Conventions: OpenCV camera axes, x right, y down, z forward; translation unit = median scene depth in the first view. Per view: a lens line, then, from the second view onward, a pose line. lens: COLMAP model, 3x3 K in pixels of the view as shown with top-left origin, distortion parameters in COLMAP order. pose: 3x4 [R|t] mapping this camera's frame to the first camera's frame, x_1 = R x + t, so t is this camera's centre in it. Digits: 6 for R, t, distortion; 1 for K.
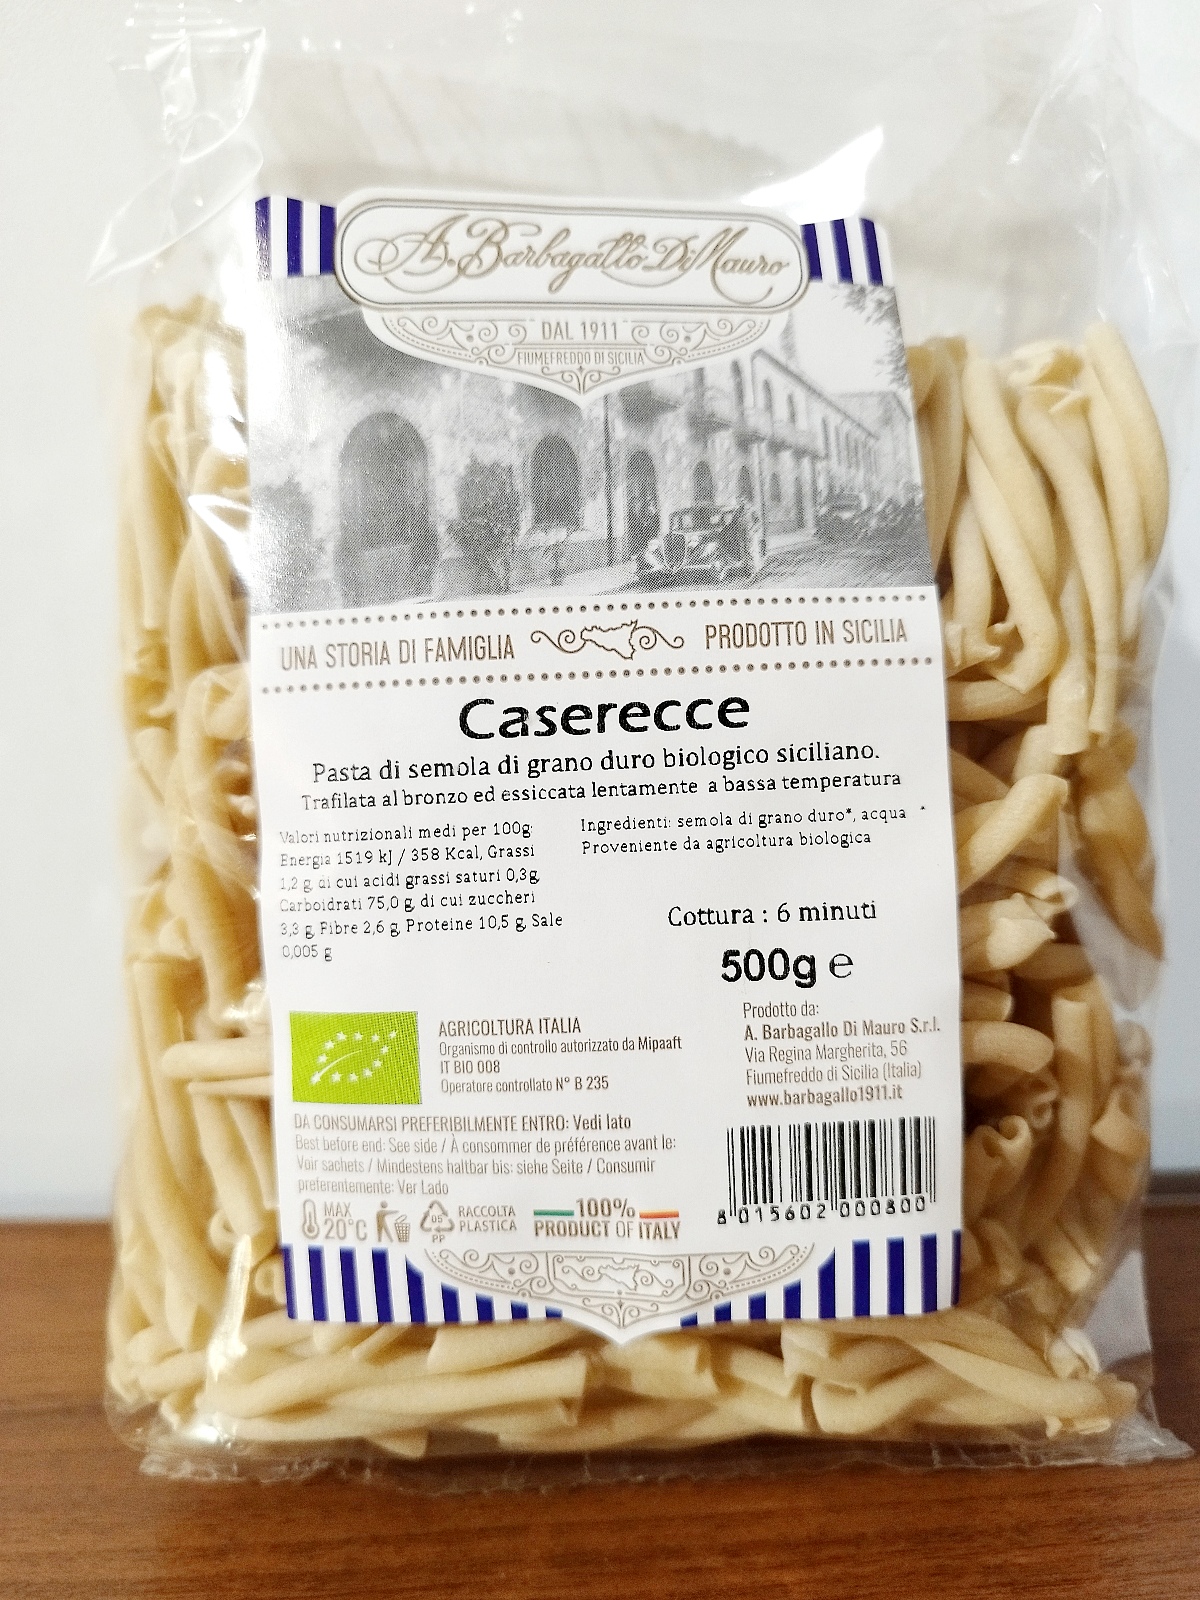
lens RADIAL K [[1207.7, 0, 600.0], [0, 1207.7, 800.0], [0, 0, 1]] dist [0.105537, -0.000815]
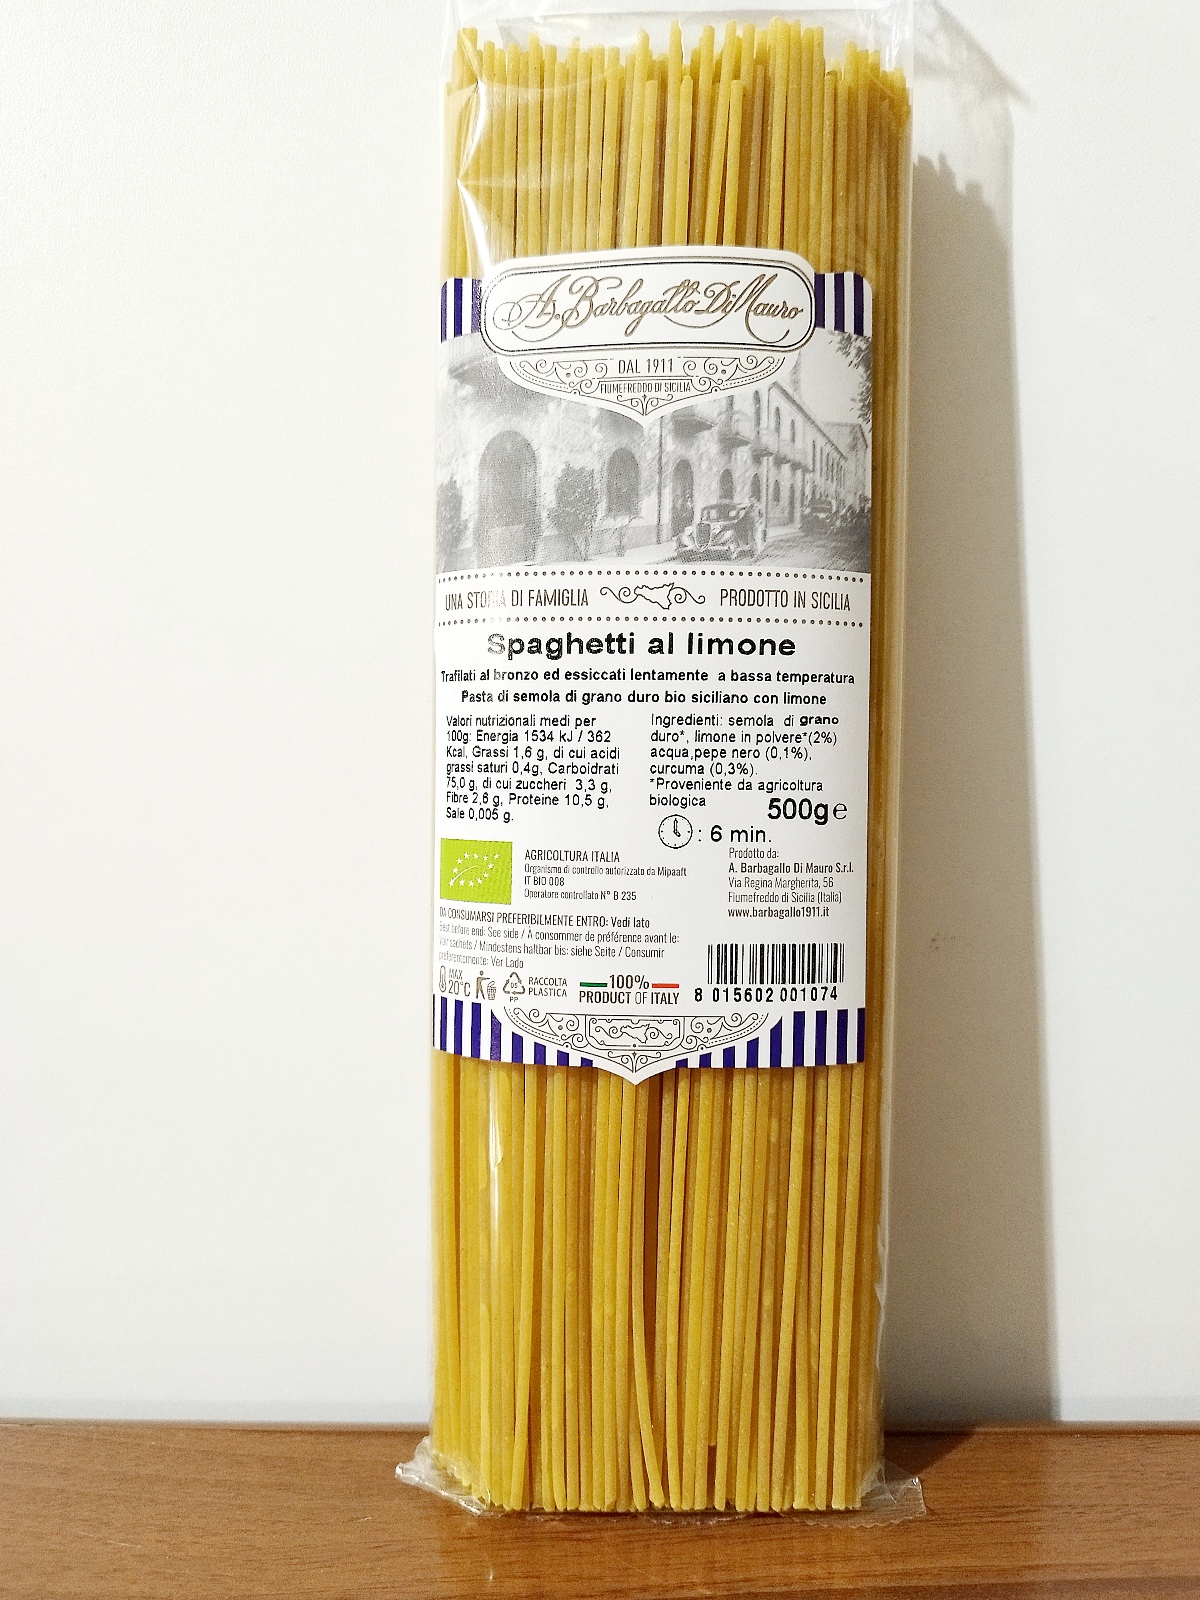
lens RADIAL K [[1207.7, 0, 600.0], [0, 1207.7, 800.0], [0, 0, 1]] dist [0.105537, -0.000815]
pose [[0.998235, 0.055767, -0.020431, -0.012573], [-0.054199, 0.996031, 0.070604, 0.012210], [0.024287, -0.069372, 0.997295, -0.439827]]
